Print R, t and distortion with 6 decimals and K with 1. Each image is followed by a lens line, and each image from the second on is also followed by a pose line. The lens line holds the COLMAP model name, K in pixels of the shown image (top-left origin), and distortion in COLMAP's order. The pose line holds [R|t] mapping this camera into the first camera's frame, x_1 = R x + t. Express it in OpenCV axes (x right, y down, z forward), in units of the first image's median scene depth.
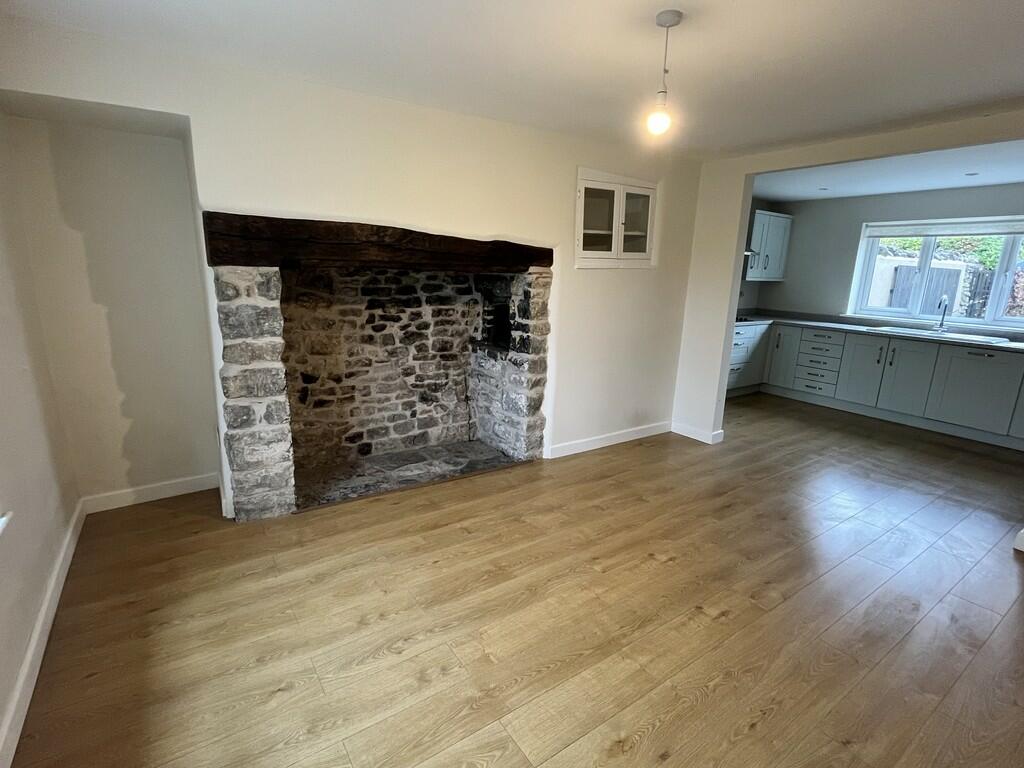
lens RADIAL K [[495.9, 0, 507.7], [0, 495.9, 380.5], [0, 0, 1]] dist [-0.006214, -0.000898]
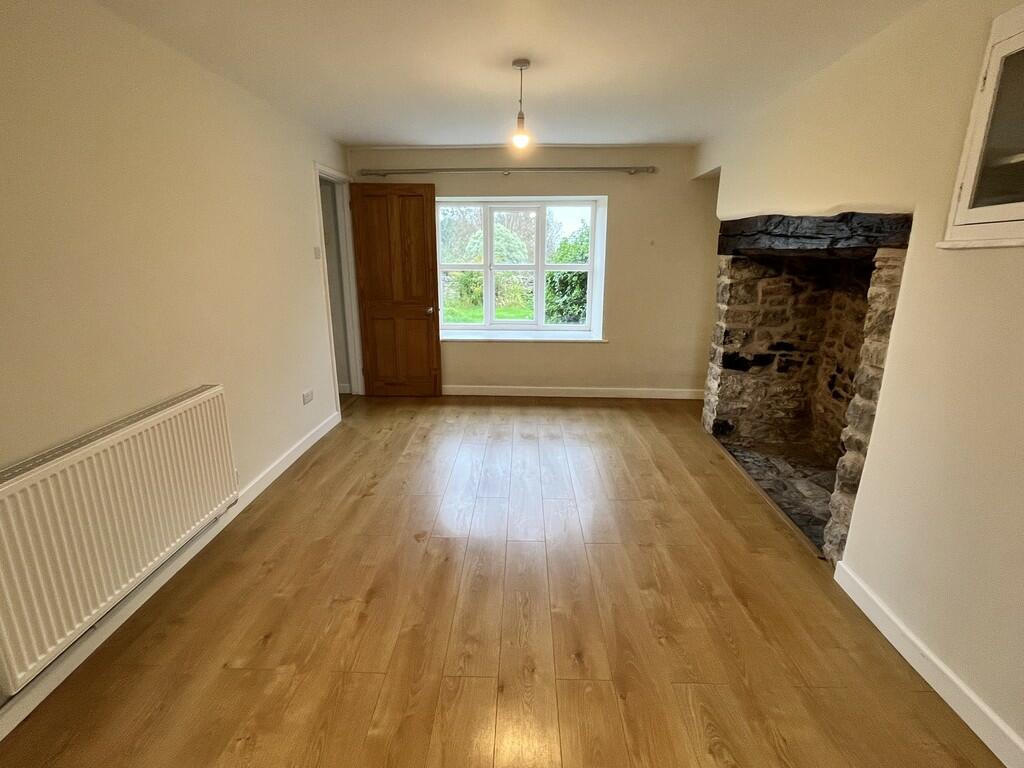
lens RADIAL K [[495.9, 0, 510.3], [0, 495.9, 381.4], [0, 0, 1]] dist [-0.006214, -0.000898]
pose [[-0.584280, 0.177901, -0.791813, 1.041782], [-0.196900, 0.915450, 0.350972, -0.263754], [0.787304, 0.360974, -0.499851, 1.293920]]
